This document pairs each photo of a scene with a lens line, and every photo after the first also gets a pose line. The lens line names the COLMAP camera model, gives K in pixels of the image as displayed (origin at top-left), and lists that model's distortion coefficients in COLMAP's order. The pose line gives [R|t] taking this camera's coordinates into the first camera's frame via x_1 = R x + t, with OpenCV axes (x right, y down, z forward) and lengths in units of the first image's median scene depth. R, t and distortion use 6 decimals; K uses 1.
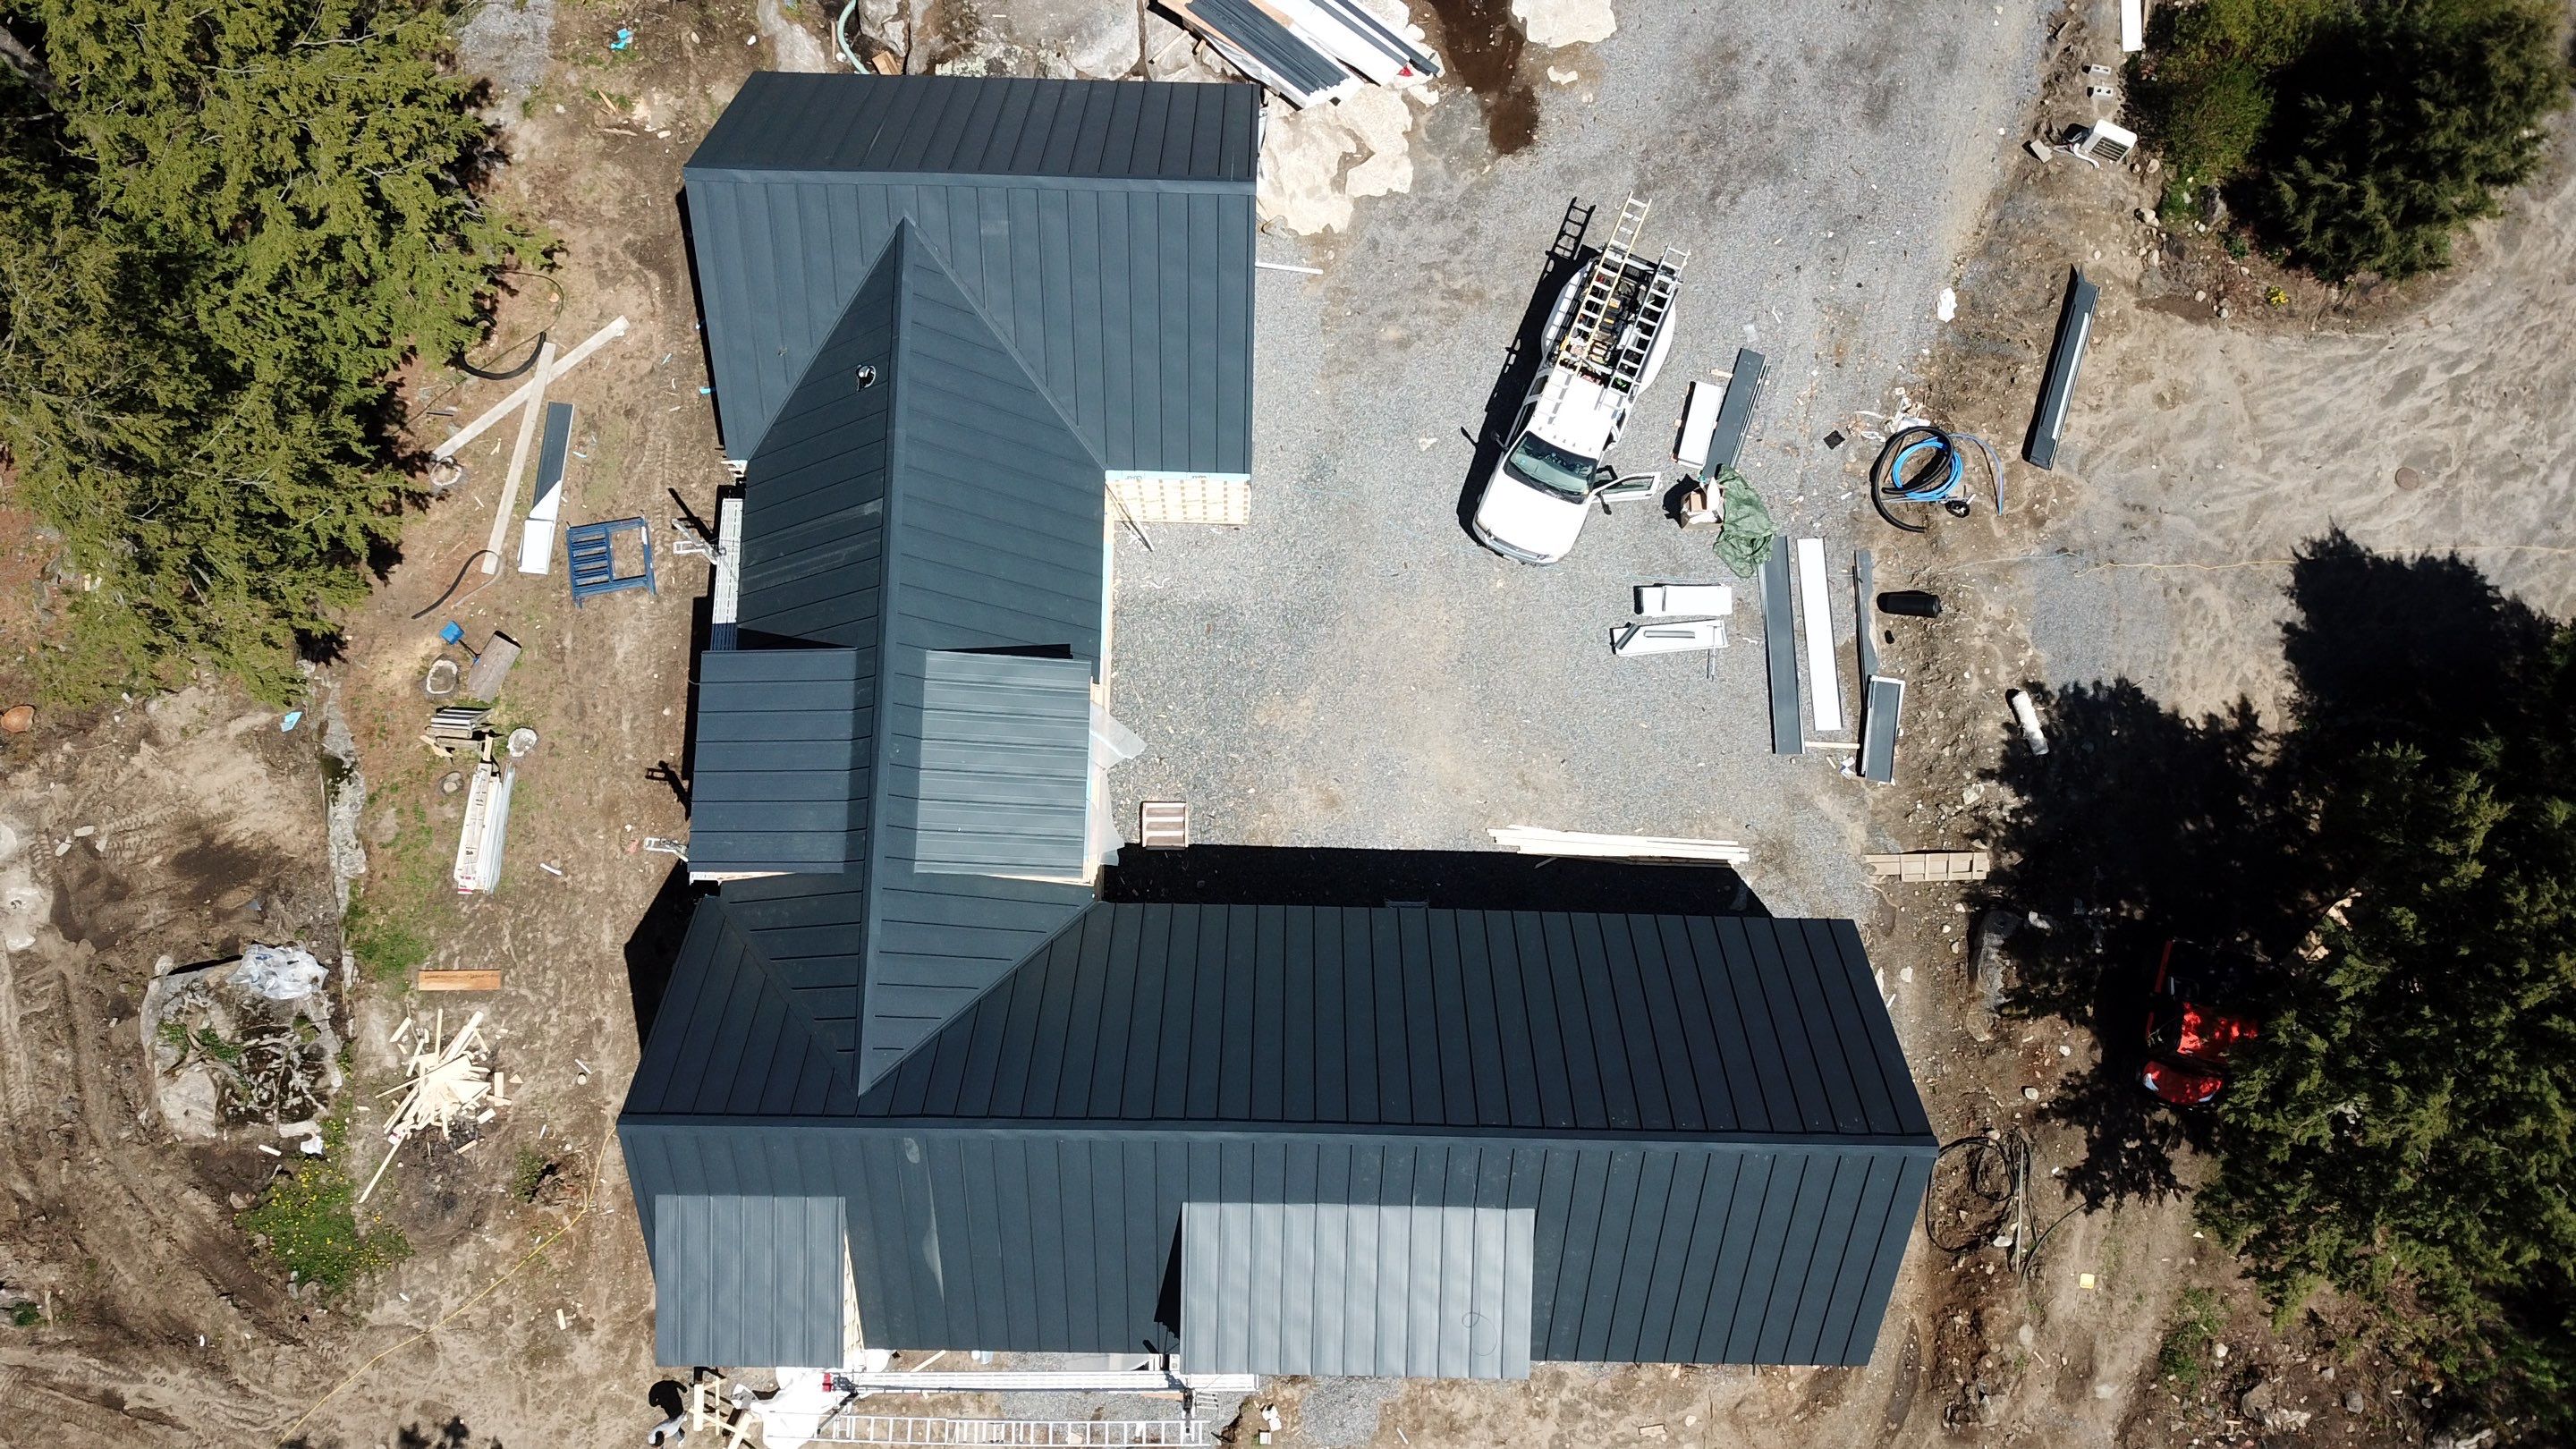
lens RADIAL K [[1963.4, 0, 1242.9], [0, 1963.4, 713.8], [0, 0, 1]] dist [0.027268, -0.080387]
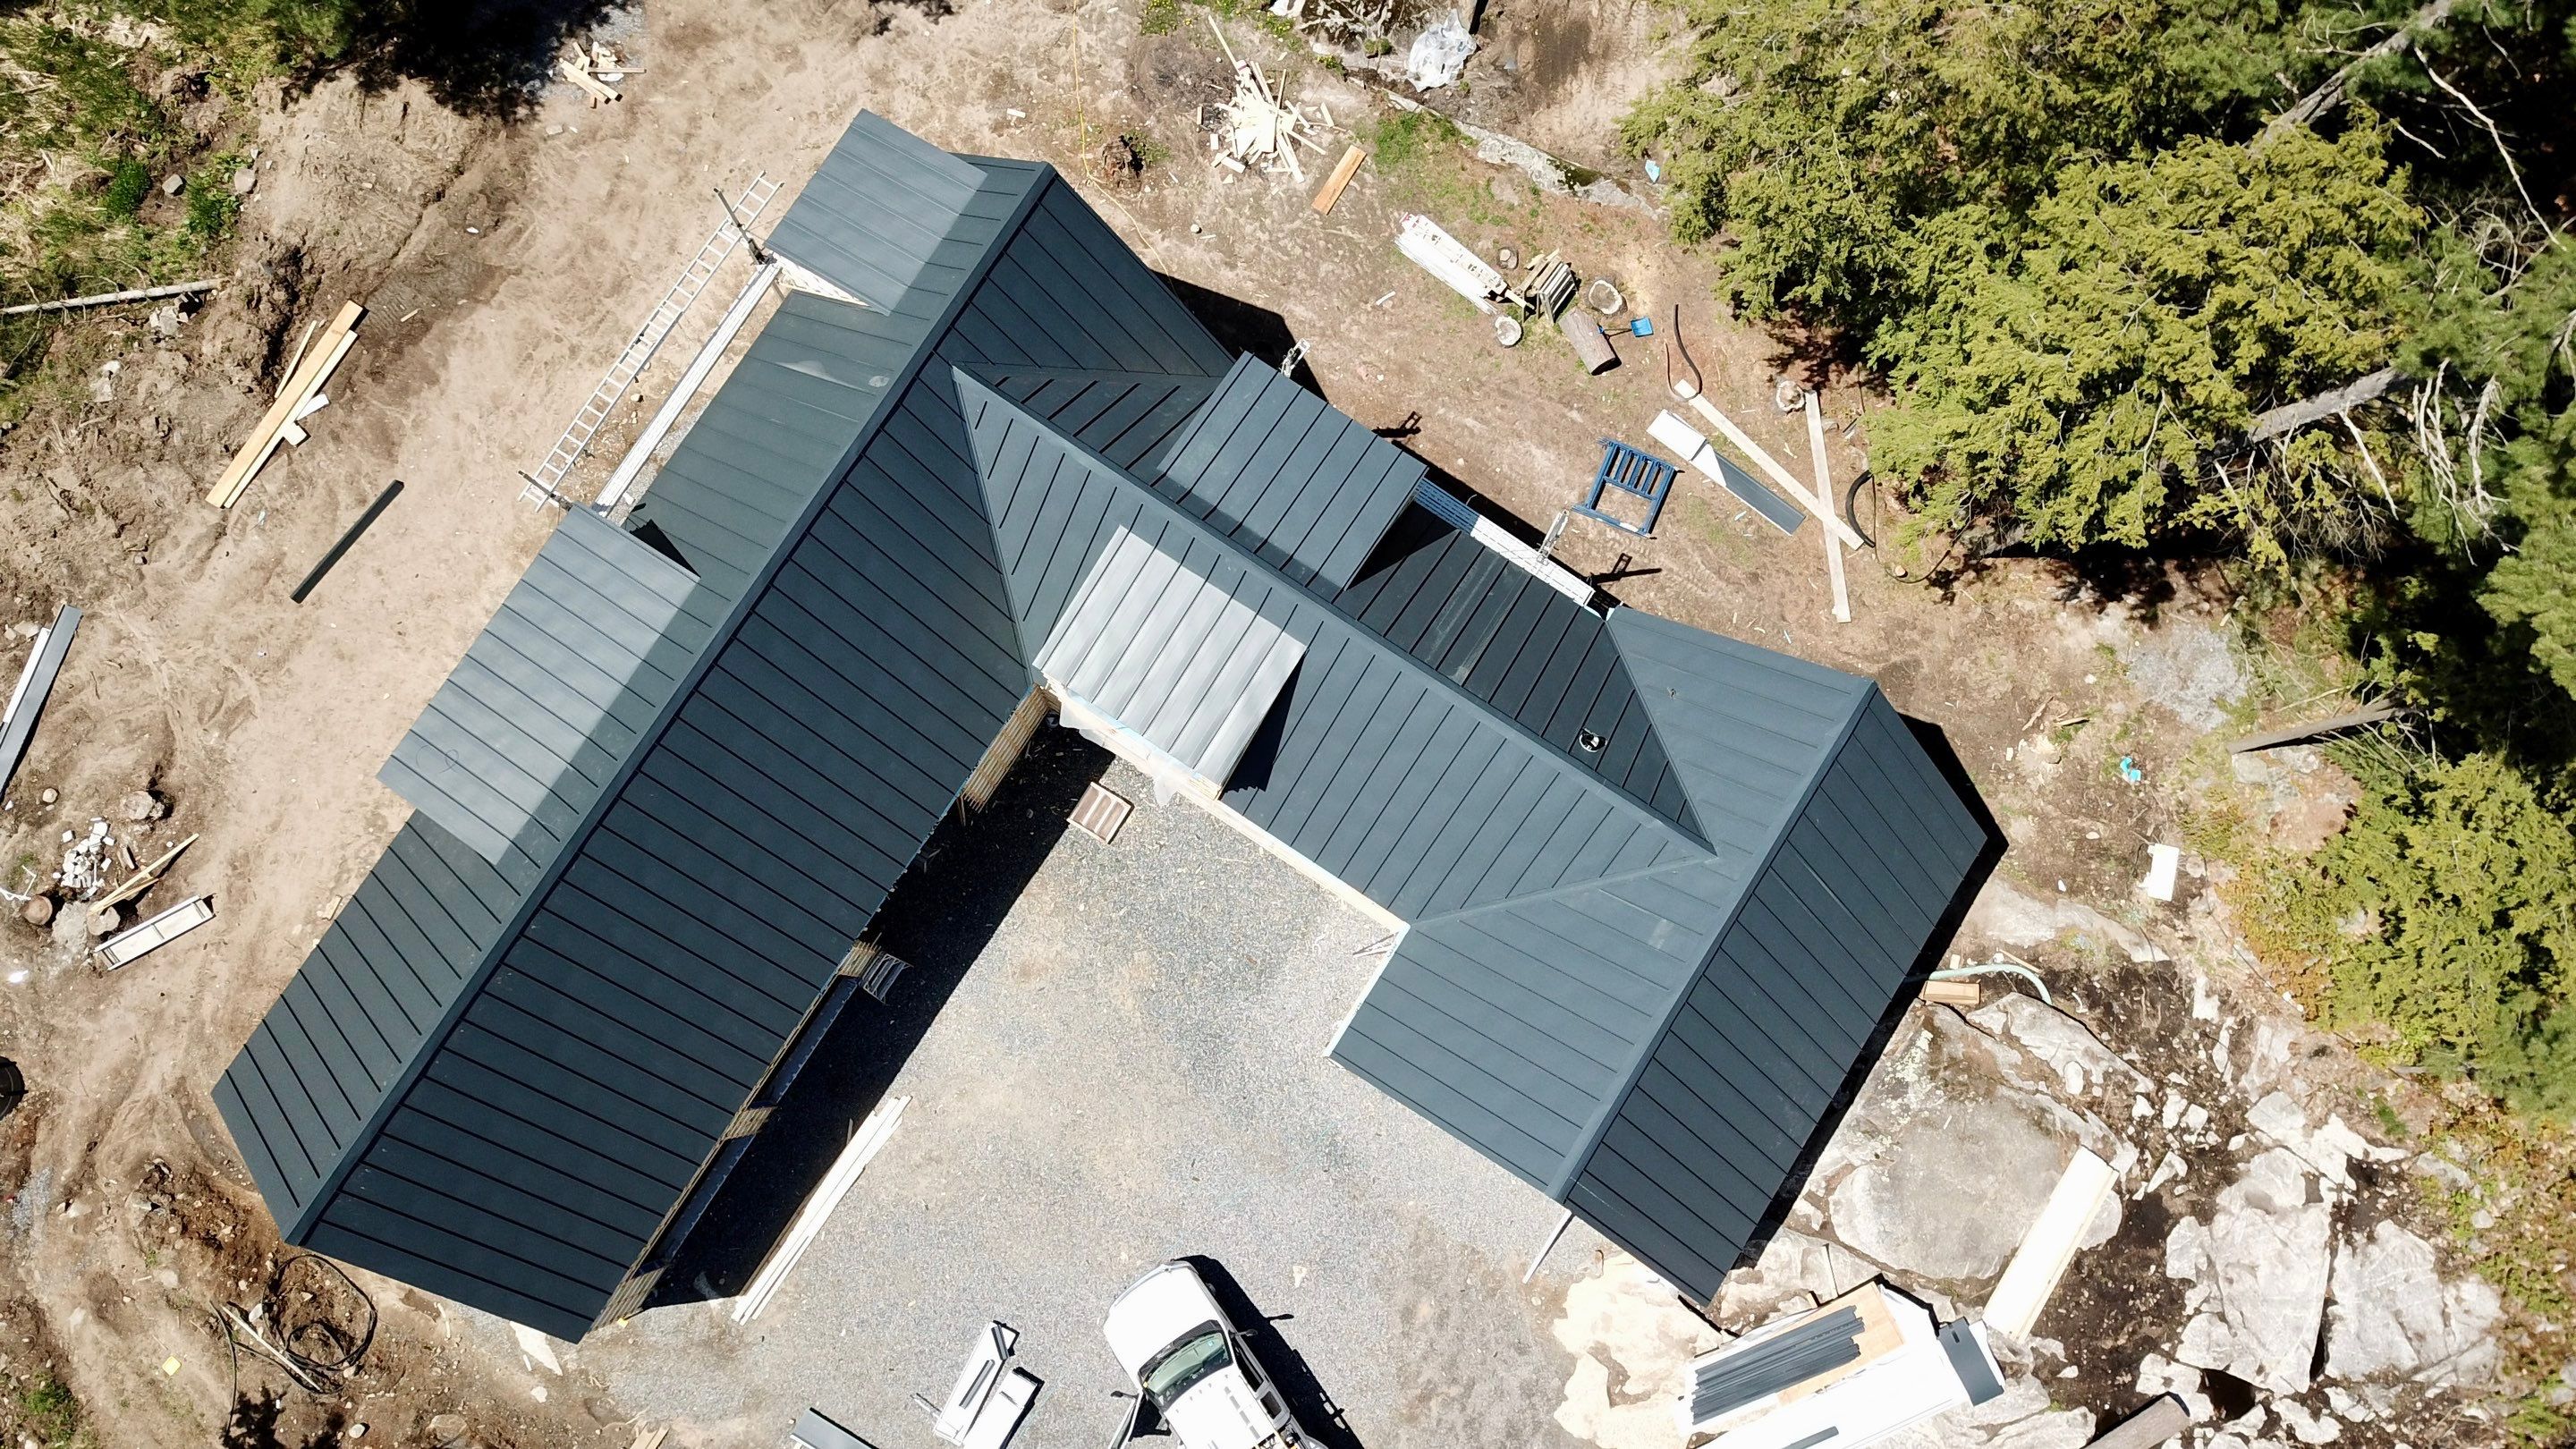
lens RADIAL K [[1985.6, 0, 1288.0], [0, 1985.6, 724.5], [0, 0, 1]] dist [-0.003757, 0.003481]
pose [[-0.527027, 0.836031, -0.152625, 0.023994], [-0.842425, -0.490243, 0.223566, -0.225206], [0.112085, 0.246401, 0.962665, 0.042487]]
